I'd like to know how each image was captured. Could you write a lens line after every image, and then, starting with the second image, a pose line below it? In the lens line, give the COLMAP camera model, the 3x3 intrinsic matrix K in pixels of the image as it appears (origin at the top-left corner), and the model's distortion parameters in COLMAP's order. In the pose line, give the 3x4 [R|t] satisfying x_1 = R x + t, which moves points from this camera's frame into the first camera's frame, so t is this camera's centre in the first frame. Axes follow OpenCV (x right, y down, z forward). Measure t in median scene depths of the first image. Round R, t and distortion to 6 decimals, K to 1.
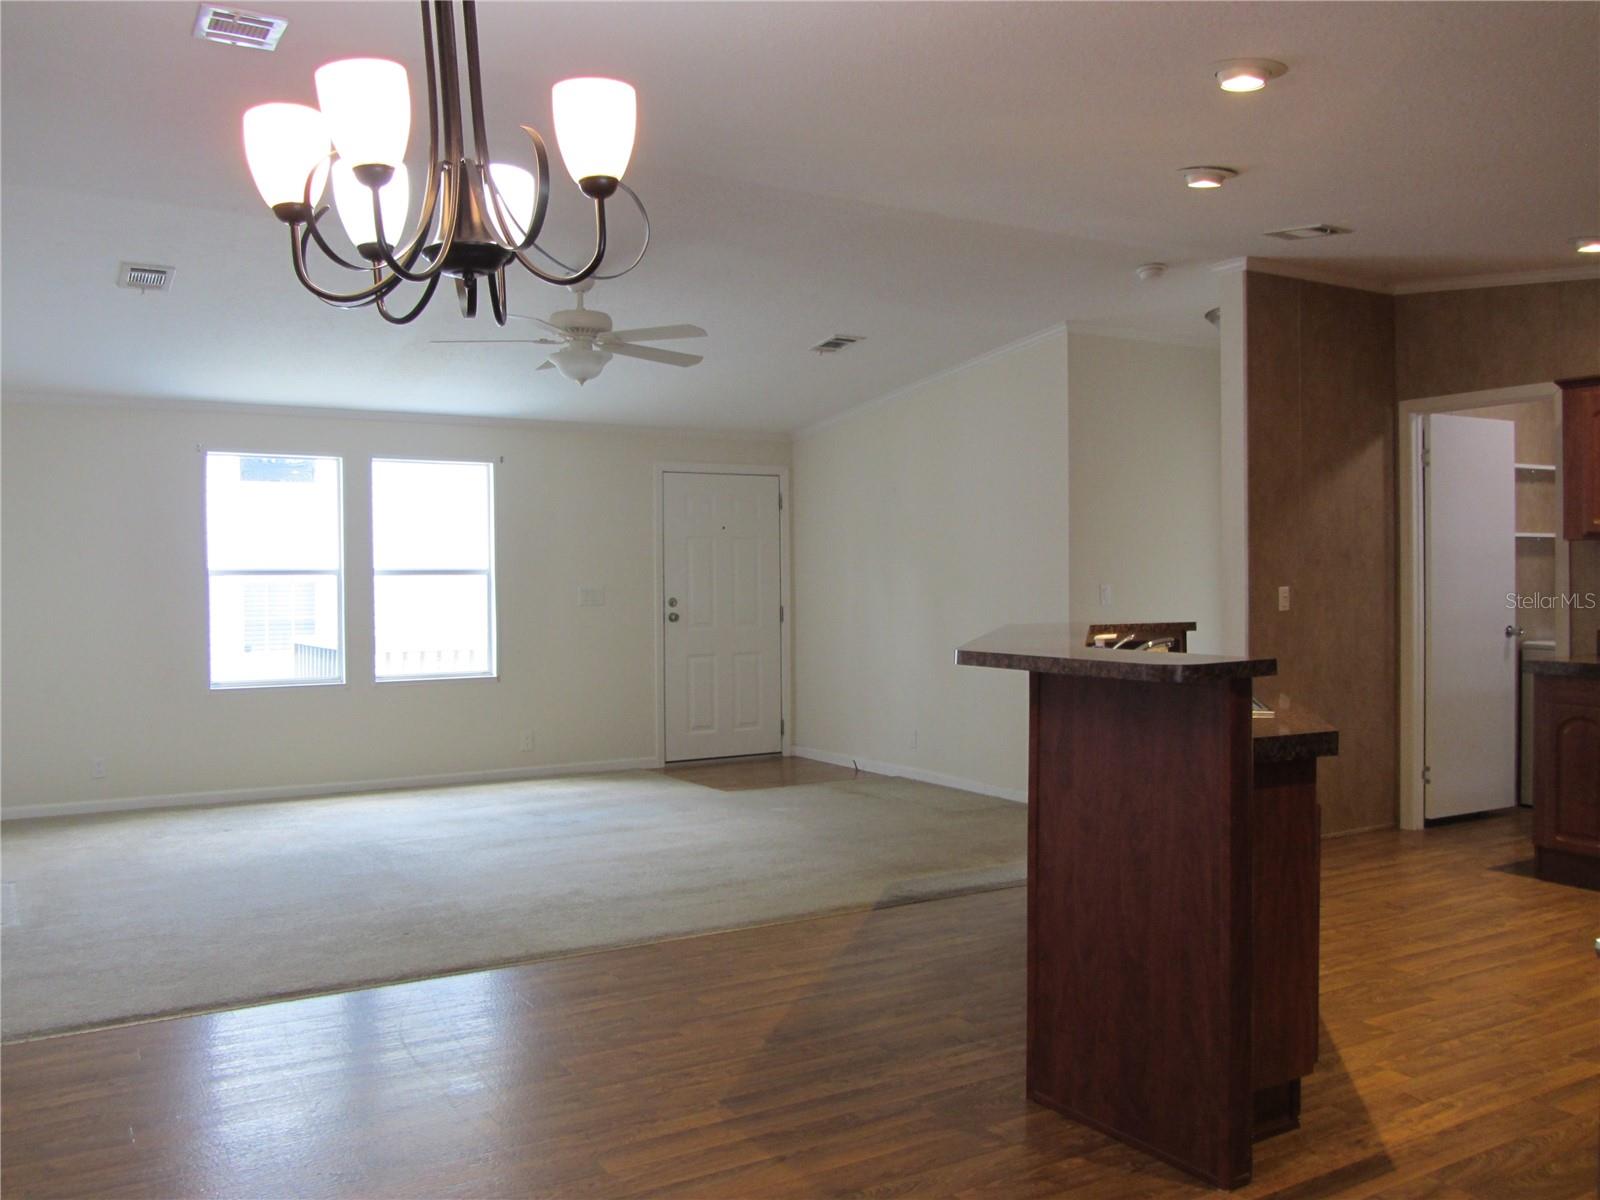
lens RADIAL K [[1316.4, 0, 800.0], [0, 1316.4, 600.0], [0, 0, 1]] dist [0.001711, 0.003765]
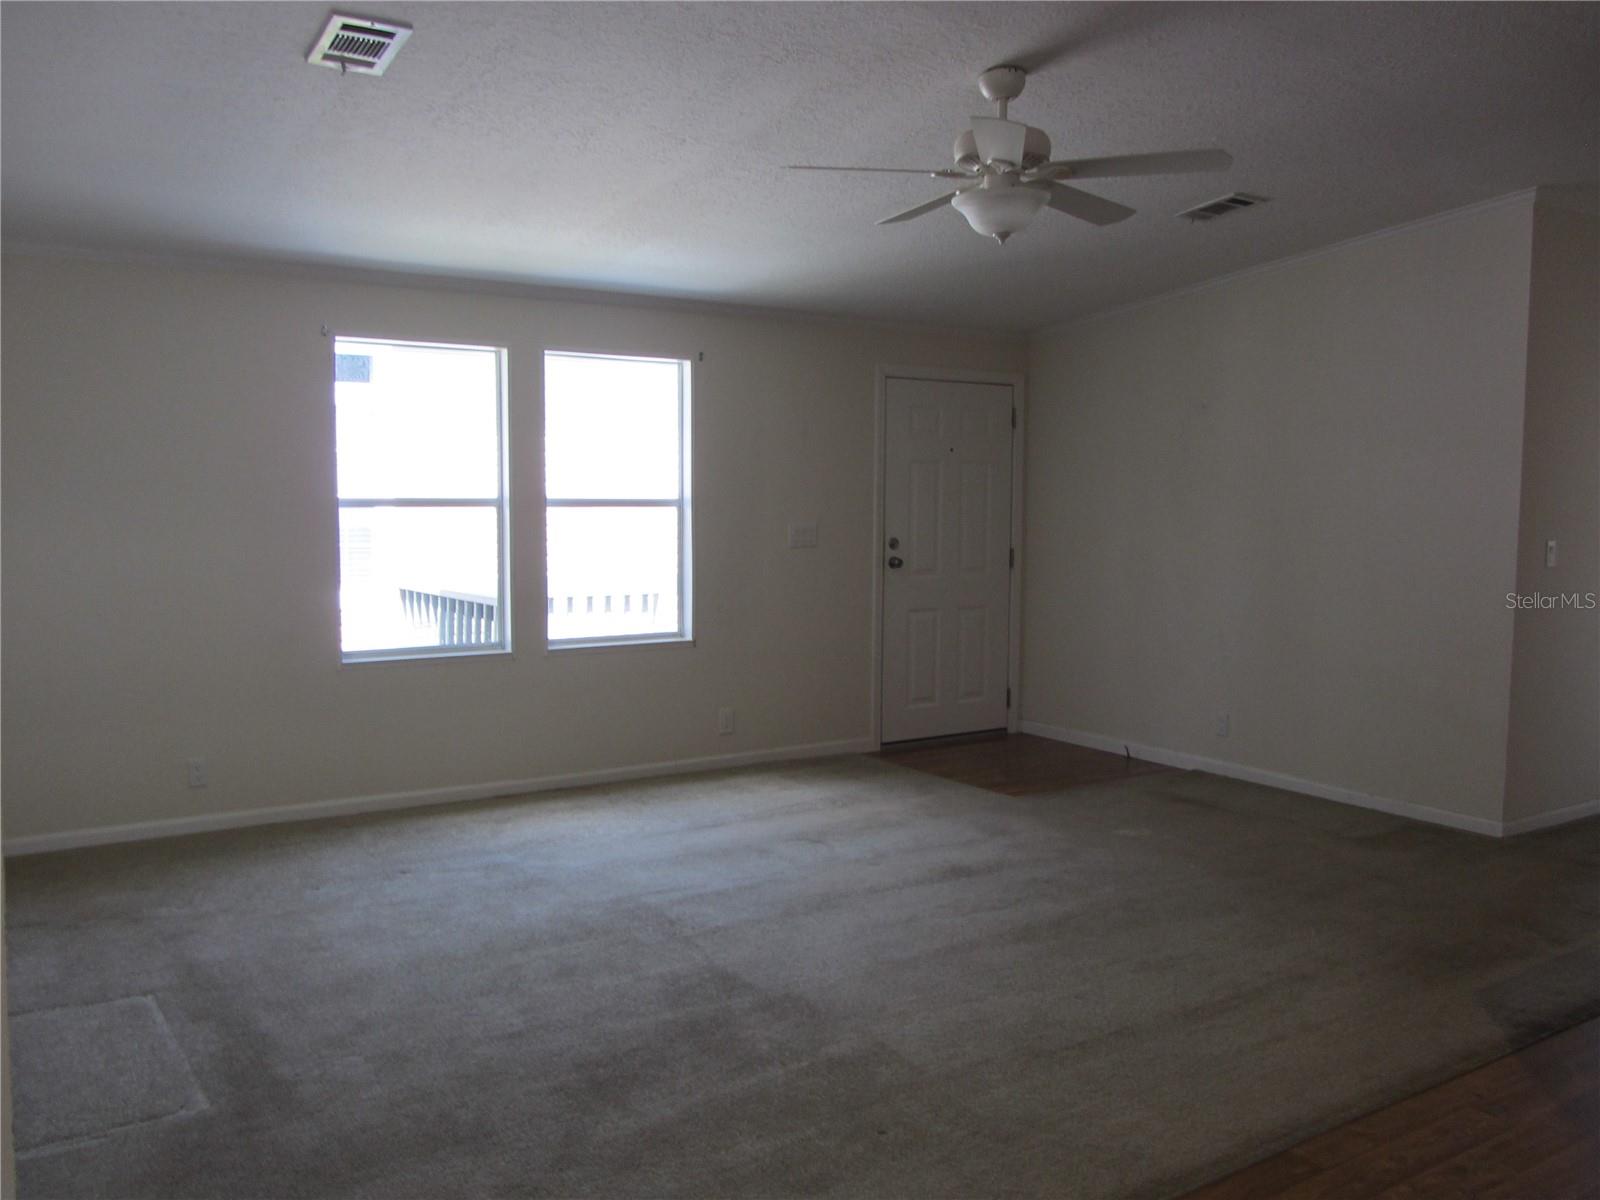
lens RADIAL K [[1295.4, 0, 800.0], [0, 1295.4, 600.0], [0, 0, 1]] dist [-0.002776, 0.012192]
pose [[0.997979, 0.012844, 0.062229, -0.214612], [-0.017257, 0.997333, 0.070912, -0.020011], [-0.061152, -0.071843, 0.995540, 0.241536]]
